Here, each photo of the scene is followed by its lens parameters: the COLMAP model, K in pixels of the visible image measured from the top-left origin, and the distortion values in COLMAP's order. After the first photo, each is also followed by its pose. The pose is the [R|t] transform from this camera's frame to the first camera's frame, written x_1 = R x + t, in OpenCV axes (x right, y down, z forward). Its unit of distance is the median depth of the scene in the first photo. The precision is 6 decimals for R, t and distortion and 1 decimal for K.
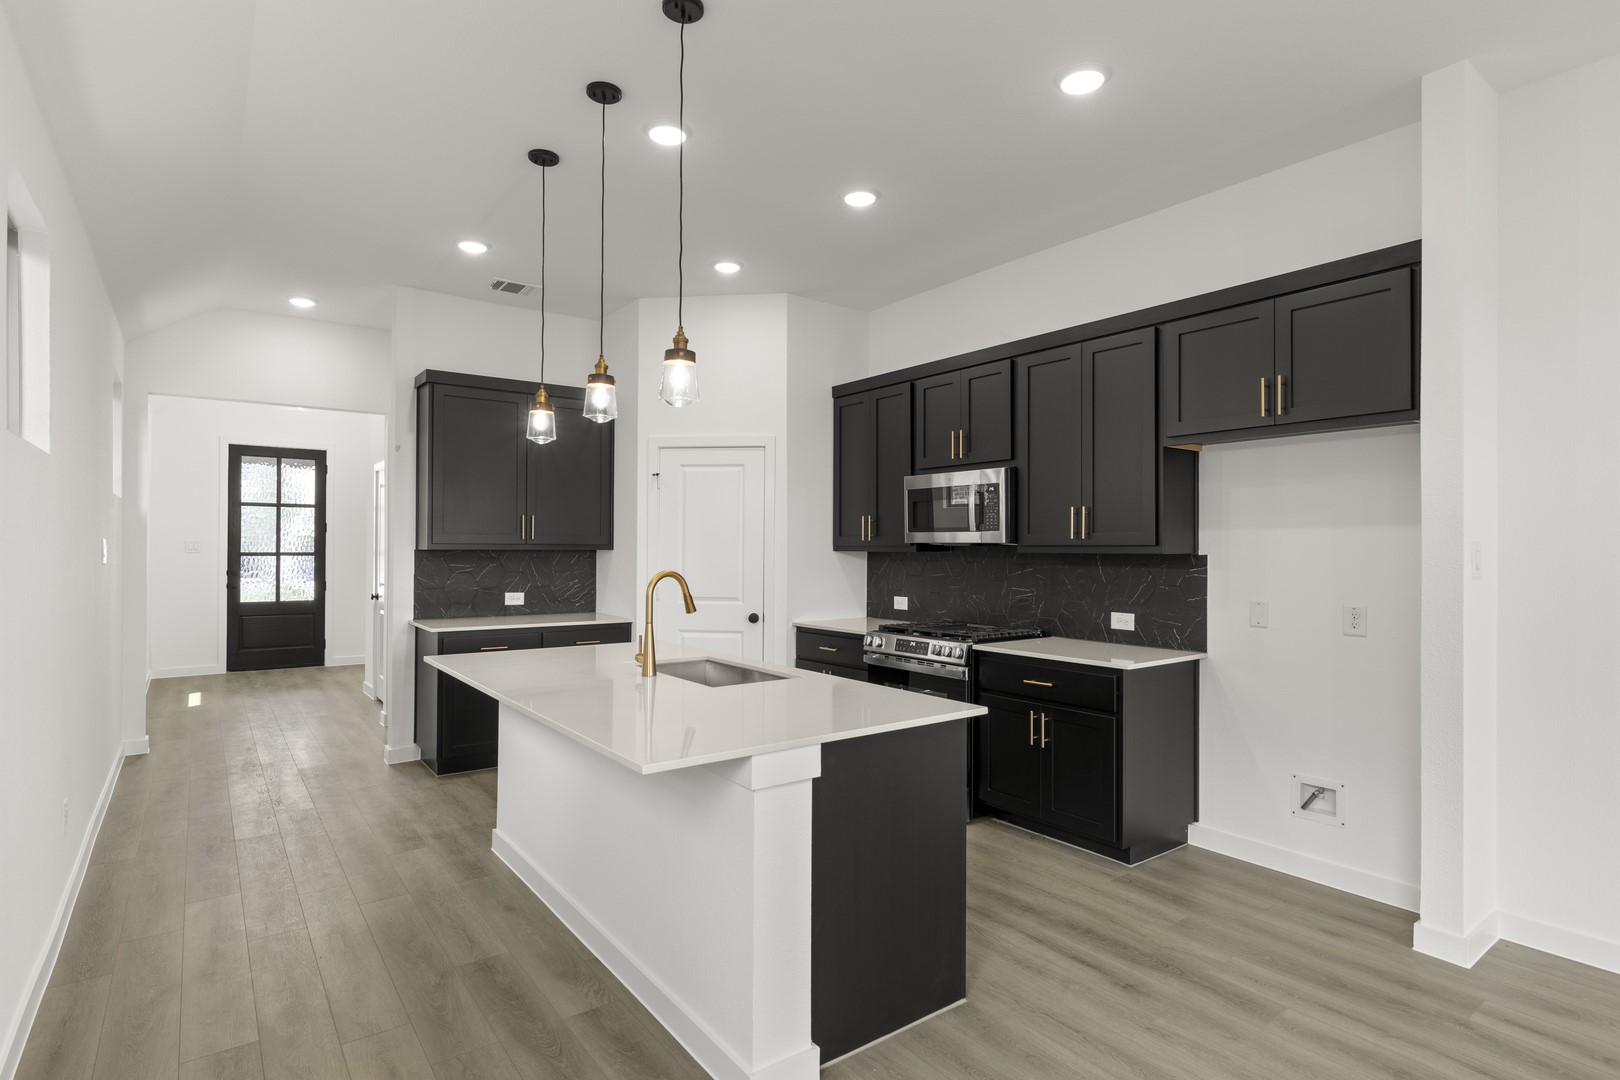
lens RADIAL K [[803.4, 0, 810.0], [0, 803.4, 540.0], [0, 0, 1]] dist [-0.004698, -0.000734]
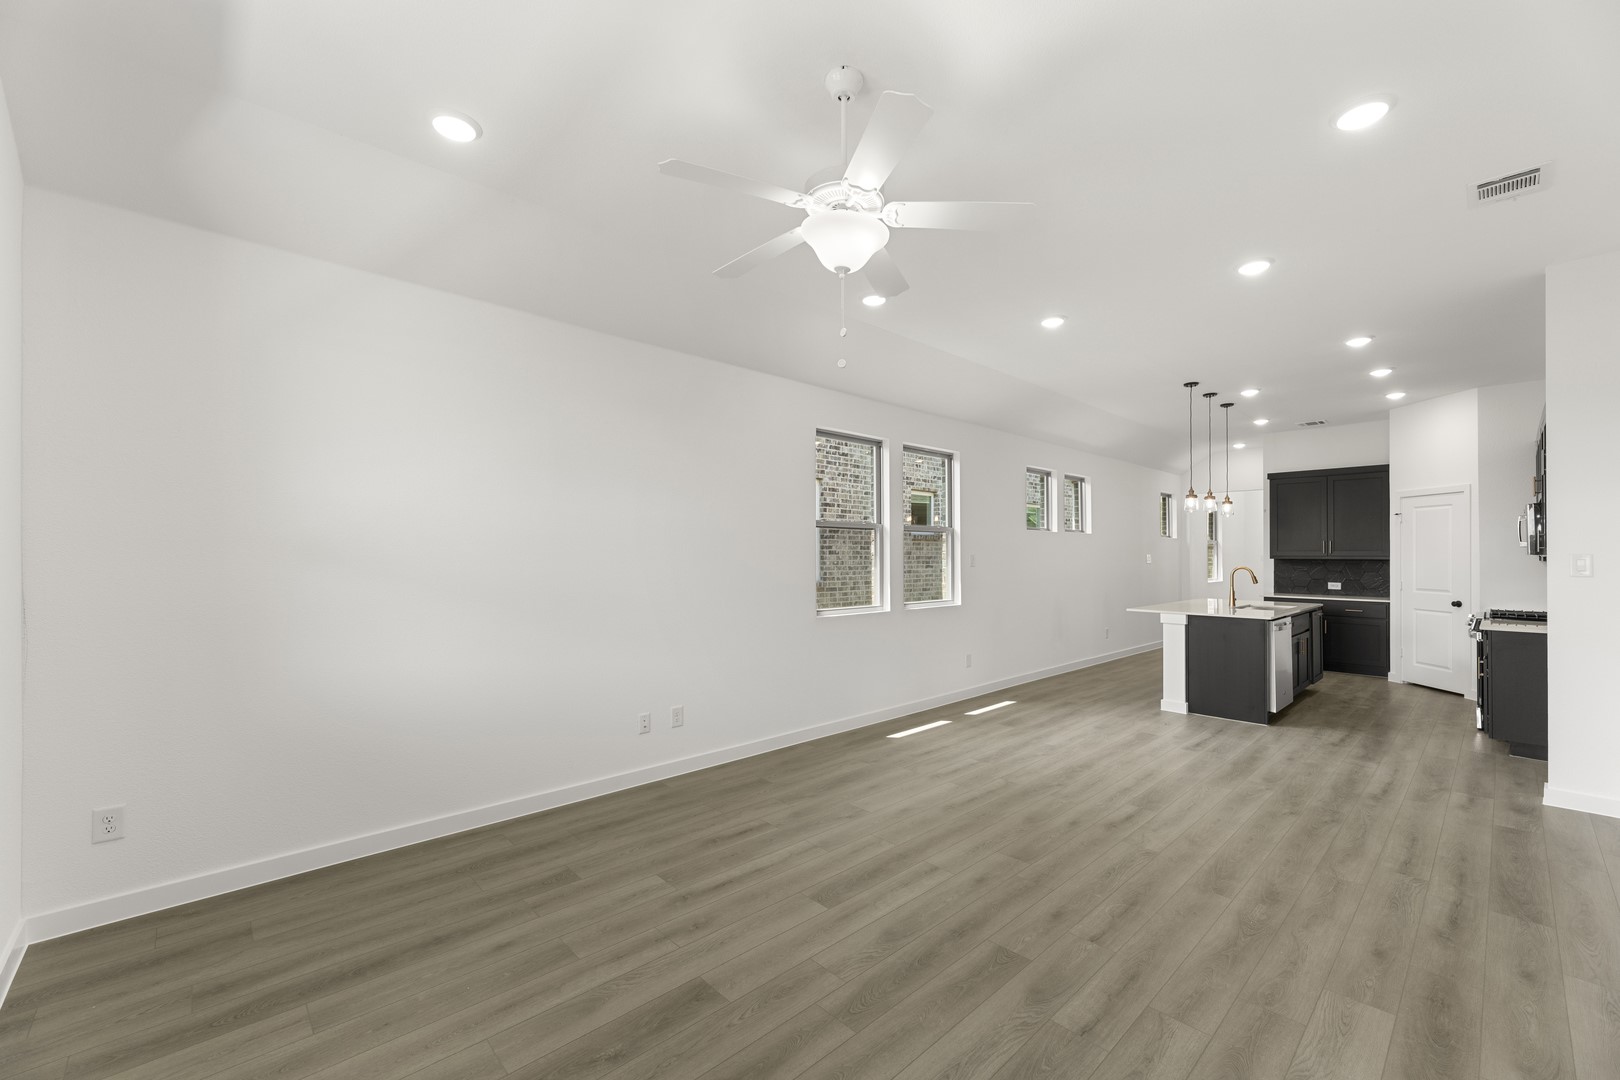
lens RADIAL K [[654.8, 0, 805.7], [0, 654.8, 552.8], [0, 0, 1]] dist [0.000080, 0.000236]
pose [[0.091775, -0.008934, -0.995740, 1.089532], [0.009306, 0.999924, -0.008113, -0.001085], [0.995736, -0.008522, 0.091851, -0.359884]]
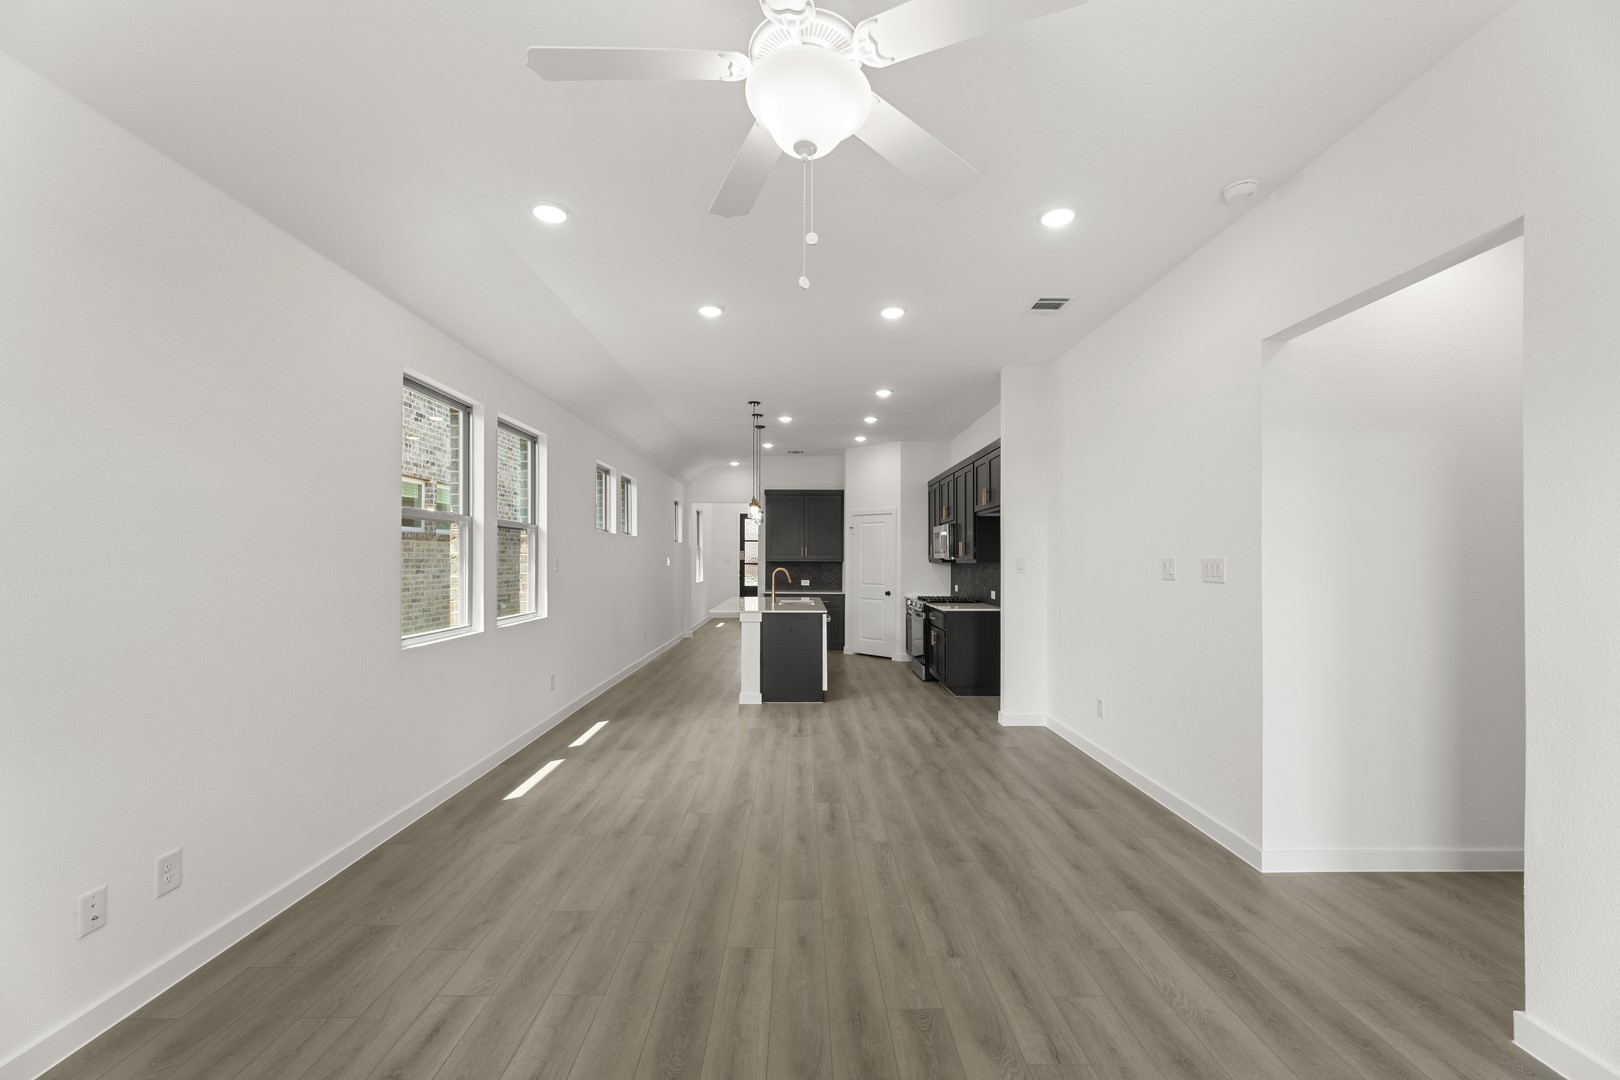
lens RADIAL K [[654.8, 0, 805.7], [0, 654.8, 552.8], [0, 0, 1]] dist [0.000080, 0.000236]
pose [[0.799736, -0.008764, -0.600288, 0.826954], [0.007515, 0.999961, -0.004587, -0.004386], [0.600305, -0.000843, 0.799771, -0.544706]]
